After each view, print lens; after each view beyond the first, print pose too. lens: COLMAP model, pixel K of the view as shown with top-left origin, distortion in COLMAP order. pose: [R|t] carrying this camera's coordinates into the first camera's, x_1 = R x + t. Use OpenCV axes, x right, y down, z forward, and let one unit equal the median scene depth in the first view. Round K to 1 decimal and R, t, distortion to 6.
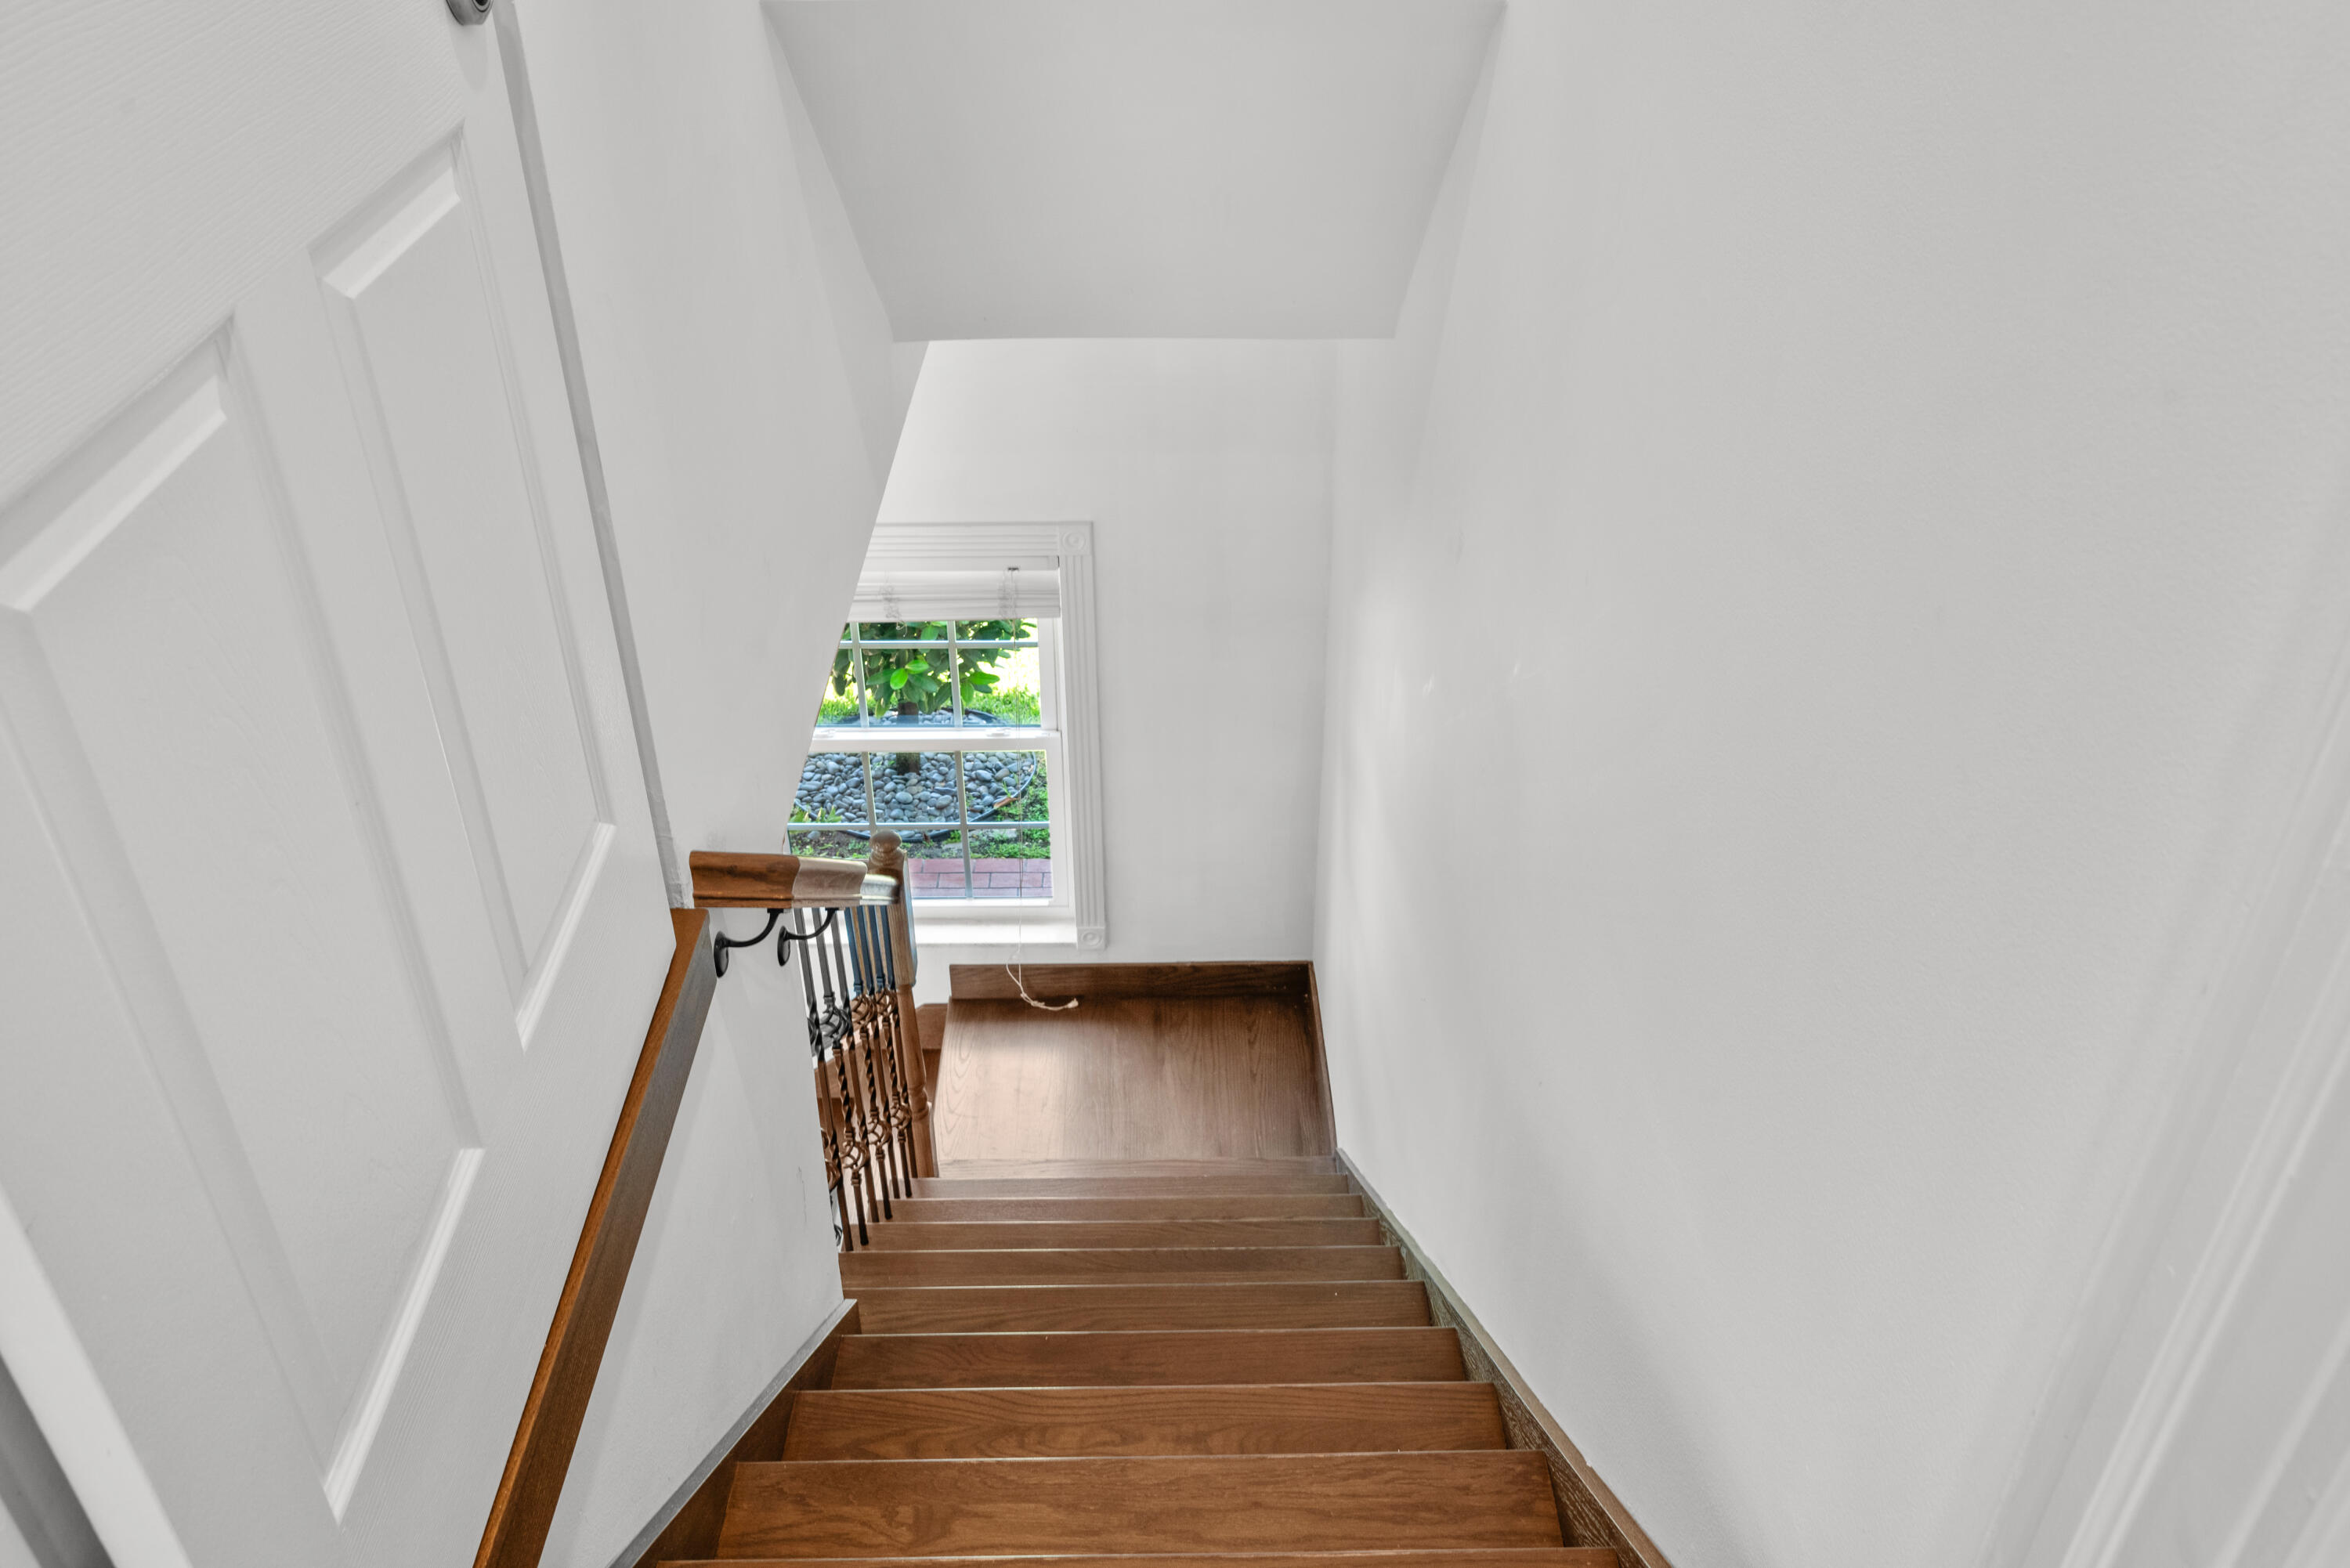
lens RADIAL K [[1819.0, 0, 1175.7], [0, 1819.0, 783.4], [0, 0, 1]] dist [0.000109, 0.000006]
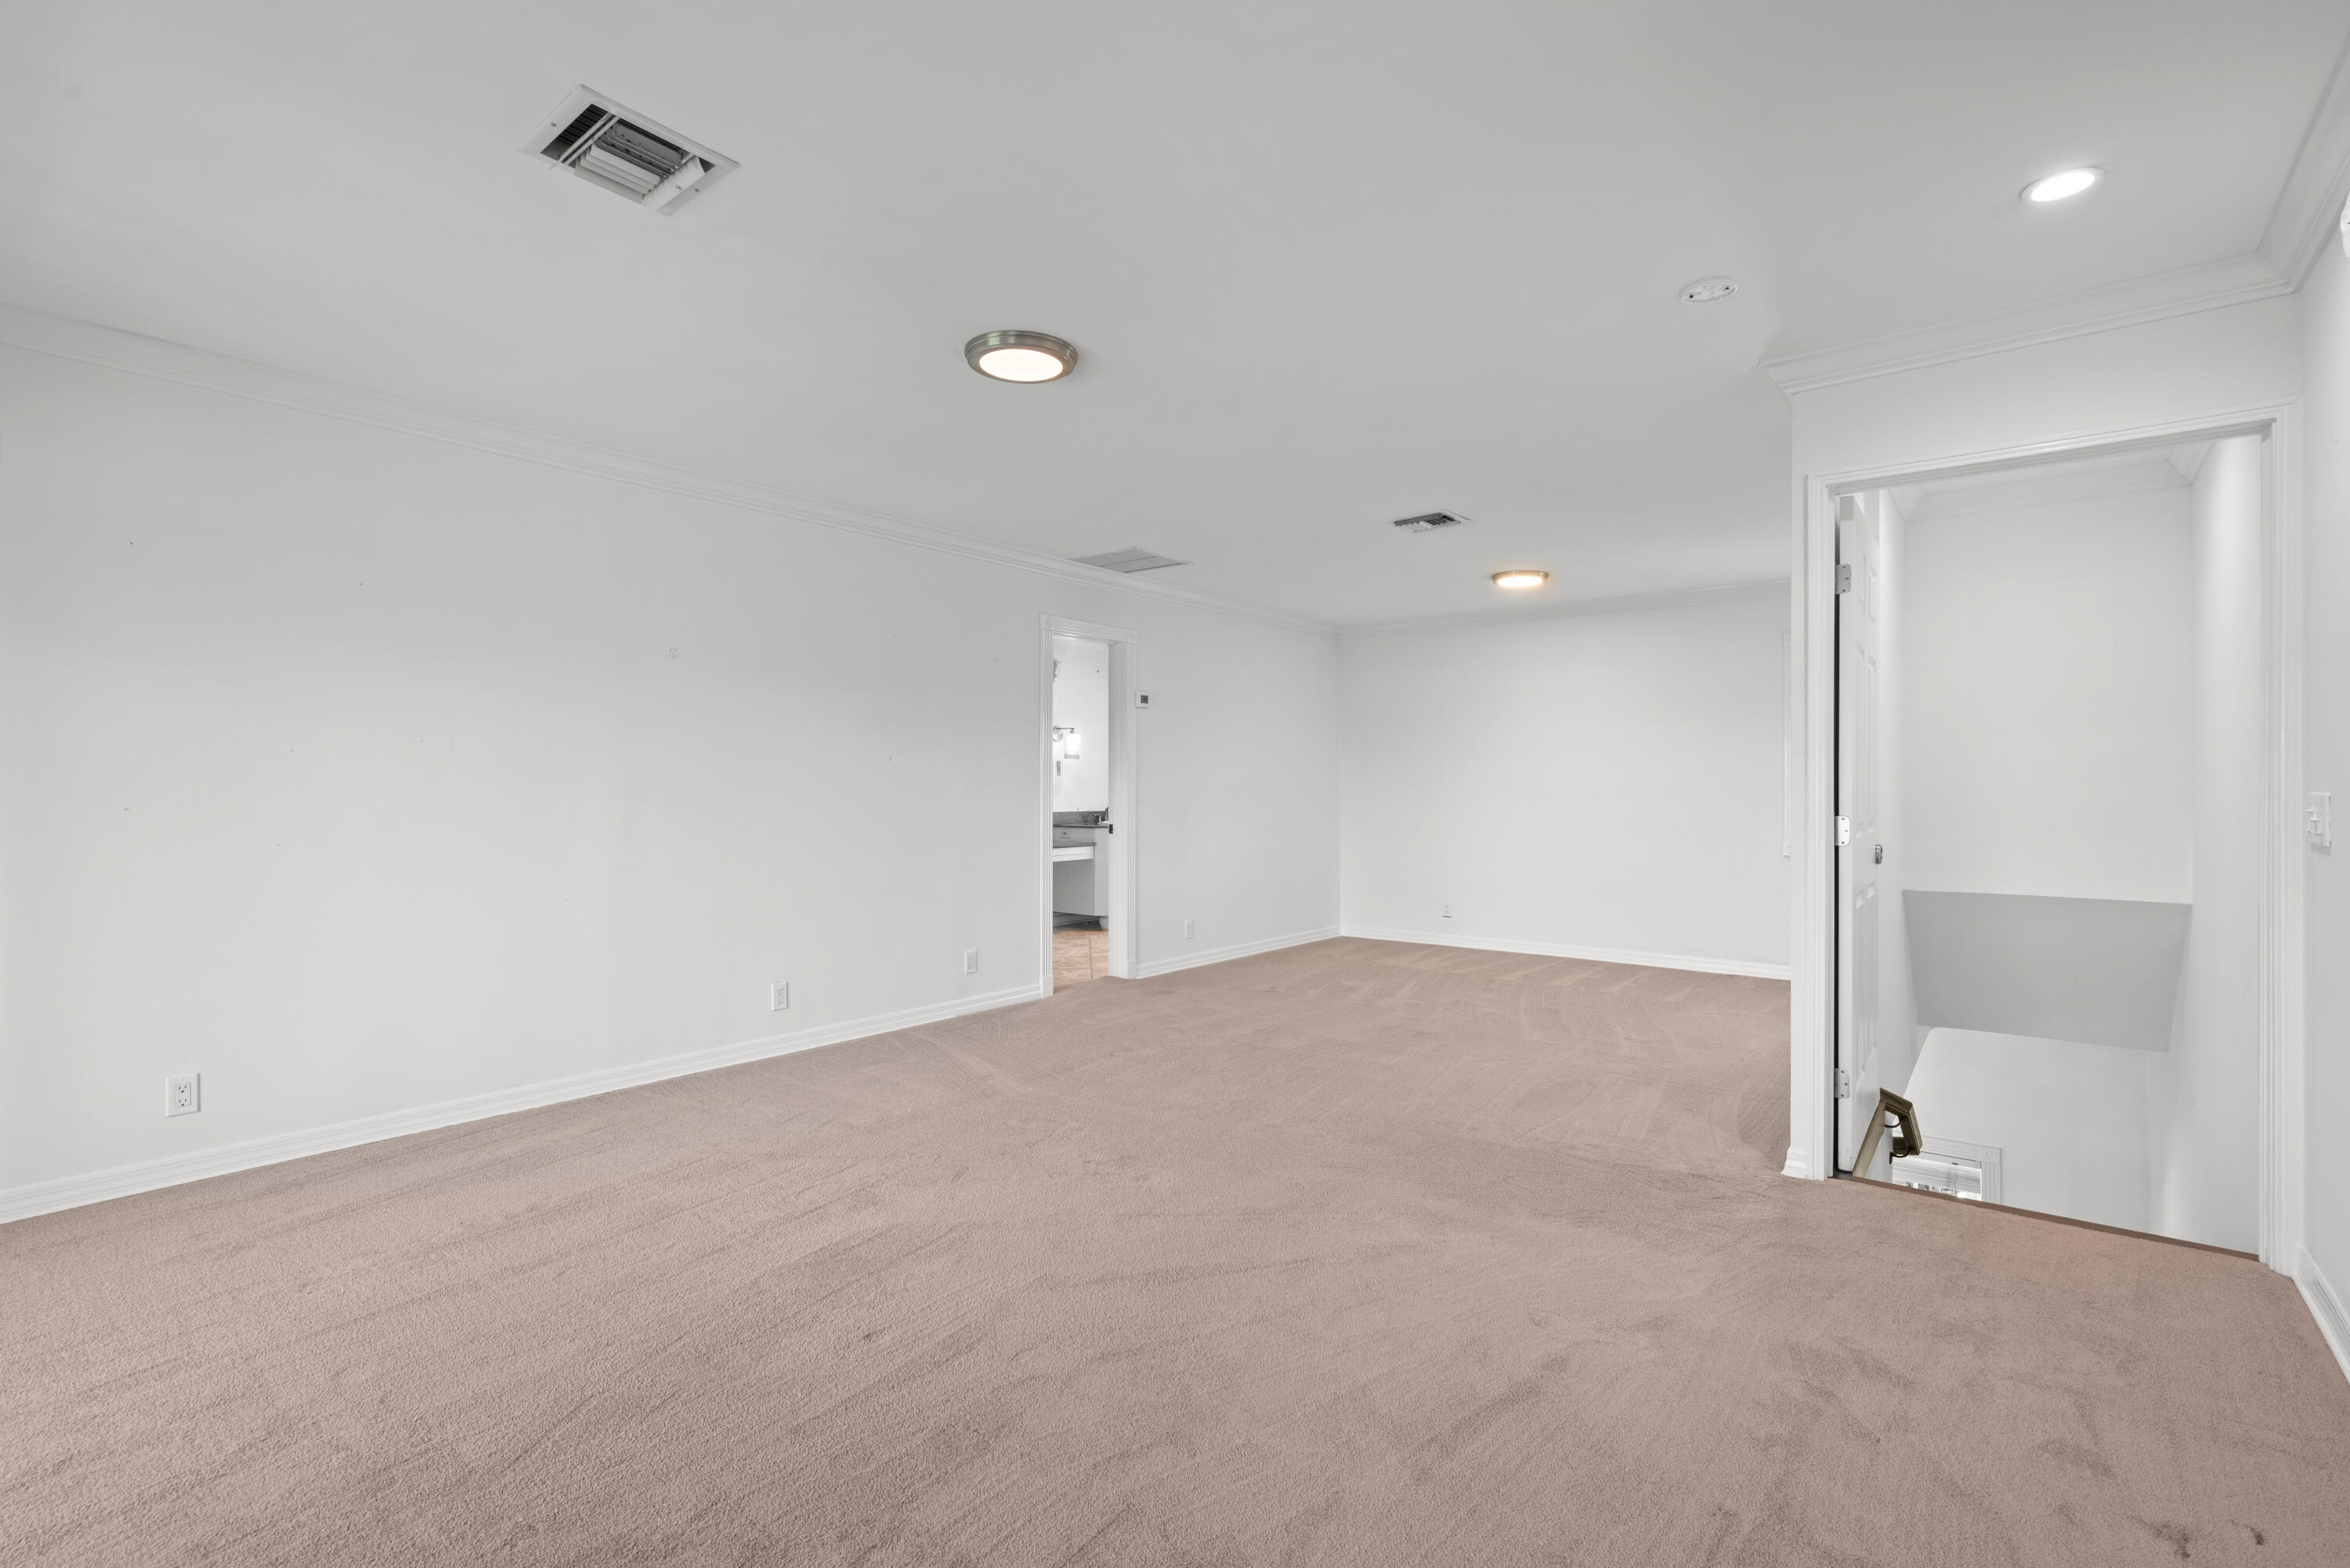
lens RADIAL K [[1032.1, 0, 1175.4], [0, 1032.1, 785.7], [0, 0, 1]] dist [0.001791, -0.000432]
pose [[0.766941, 0.003257, -0.641709, -0.011229], [-0.358538, 0.831523, -0.424287, 0.377991], [0.532214, 0.555480, 0.638897, -0.571742]]
